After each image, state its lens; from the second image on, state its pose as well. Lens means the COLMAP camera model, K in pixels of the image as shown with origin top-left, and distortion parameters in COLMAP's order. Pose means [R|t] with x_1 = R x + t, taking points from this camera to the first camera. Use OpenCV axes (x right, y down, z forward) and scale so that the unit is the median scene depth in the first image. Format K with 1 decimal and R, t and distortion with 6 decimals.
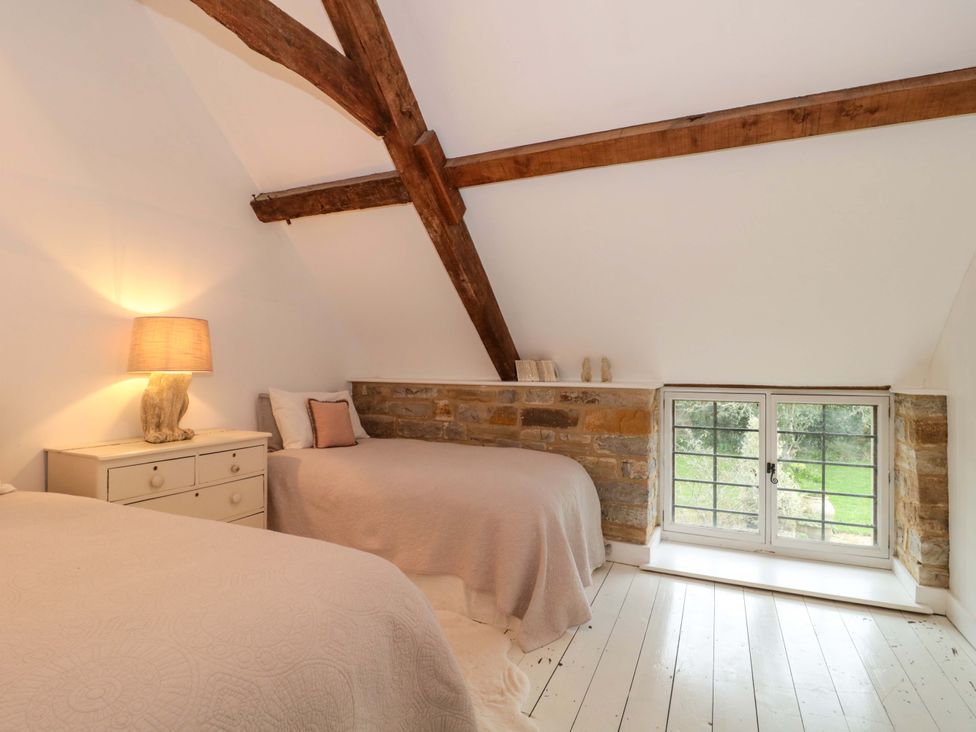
lens RADIAL K [[506.3, 0, 484.7], [0, 506.3, 364.1], [0, 0, 1]] dist [0.001406, -0.014879]
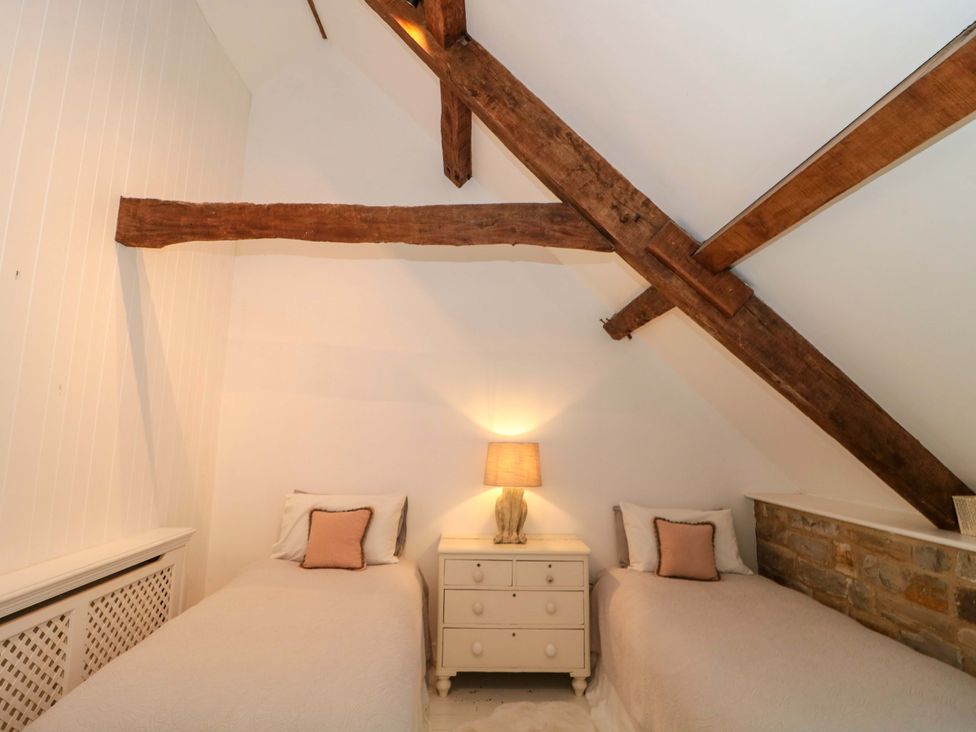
lens RADIAL K [[505.7, 0, 486.4], [0, 505.7, 365.4], [0, 0, 1]] dist [0.003567, -0.016057]
pose [[0.451251, -0.119333, -0.884382, 0.385415], [-0.003998, 0.990739, -0.135724, -0.084661], [0.892388, 0.064781, 0.446595, 0.291901]]
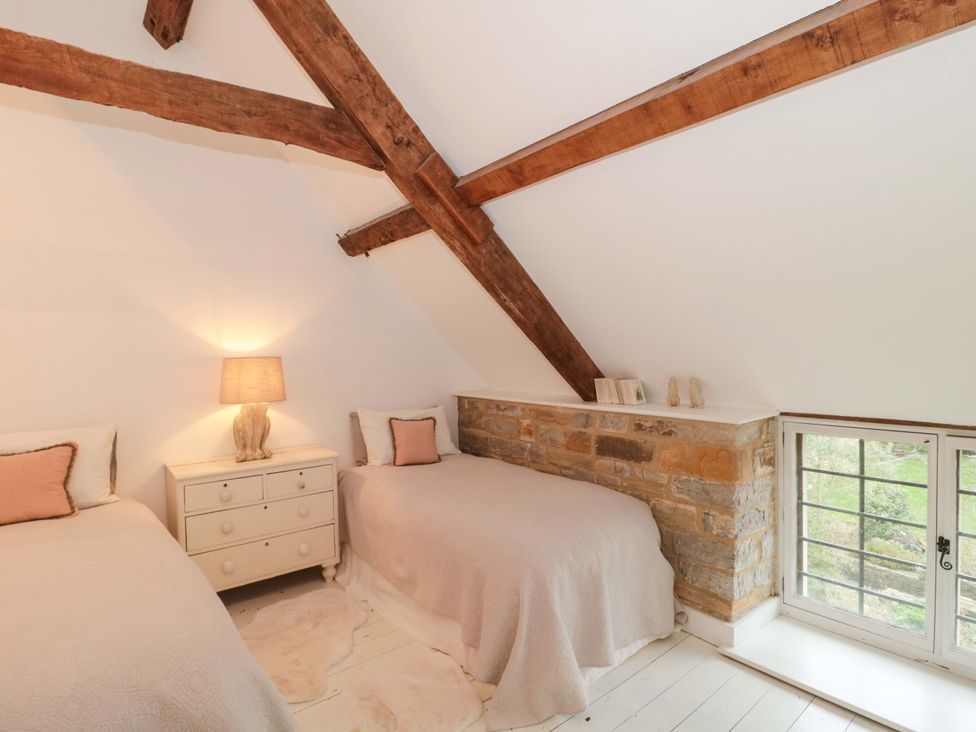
lens RADIAL K [[506.3, 0, 484.7], [0, 506.3, 364.1], [0, 0, 1]] dist [0.001406, -0.014879]
pose [[0.894202, -0.014509, -0.447429, 0.319524], [0.029322, 0.999227, 0.026199, -0.069522], [0.446702, -0.036547, 0.893936, 0.142584]]
